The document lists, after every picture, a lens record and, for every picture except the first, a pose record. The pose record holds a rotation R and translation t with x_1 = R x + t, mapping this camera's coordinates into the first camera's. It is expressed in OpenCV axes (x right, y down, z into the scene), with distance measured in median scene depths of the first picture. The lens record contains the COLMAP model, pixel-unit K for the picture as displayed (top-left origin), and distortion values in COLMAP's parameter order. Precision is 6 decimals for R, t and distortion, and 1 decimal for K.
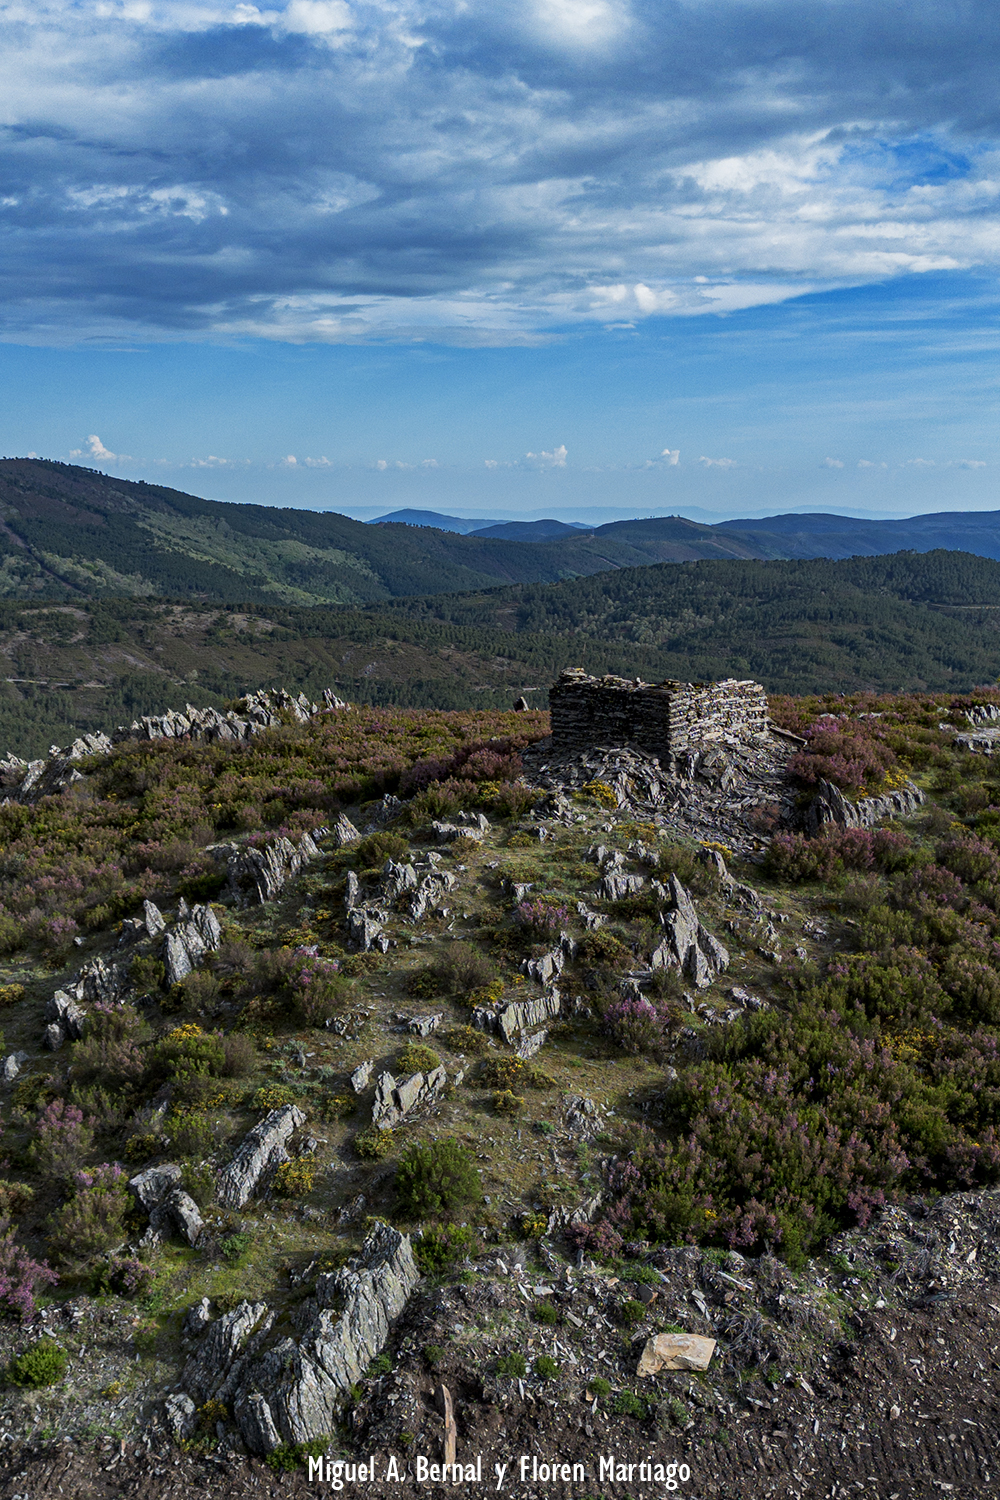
lens RADIAL K [[1173.5, 0, 500.0], [0, 1173.5, 750.0], [0, 0, 1]] dist [0.086151, -0.159056]
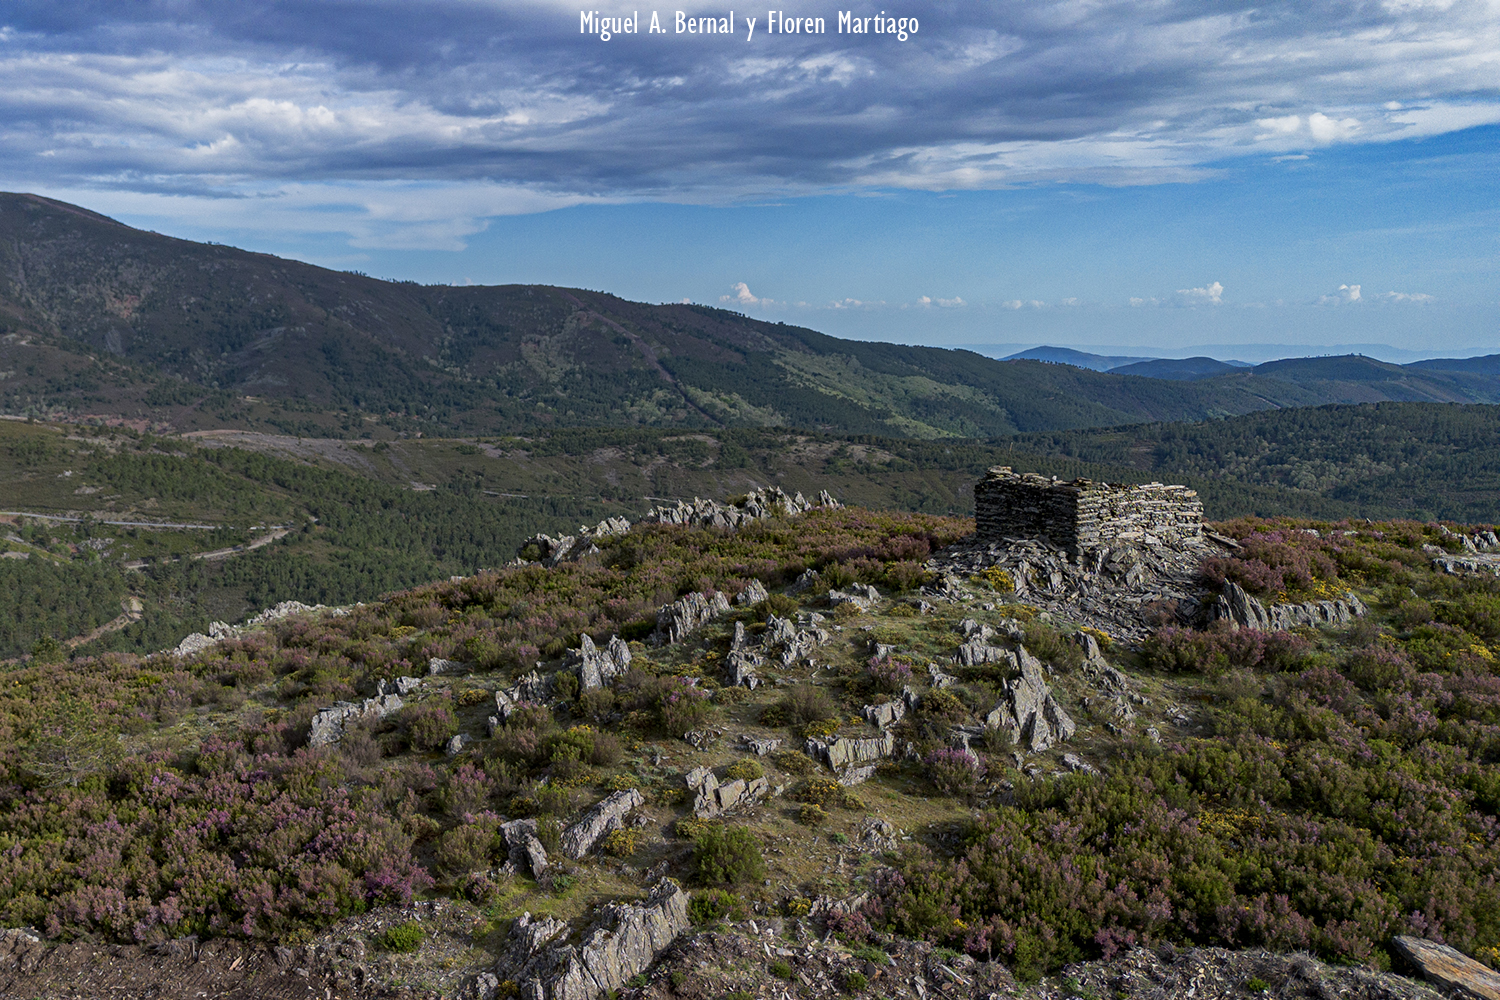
lens RADIAL K [[1169.6, 0, 750.0], [0, 1169.6, 500.0], [0, 0, 1]] dist [0.000640, -0.010312]
pose [[0.947276, 0.036893, -0.318289, 0.241054], [-0.059936, 0.996218, -0.062907, 0.053324], [0.314764, 0.078667, 0.945904, -0.104566]]
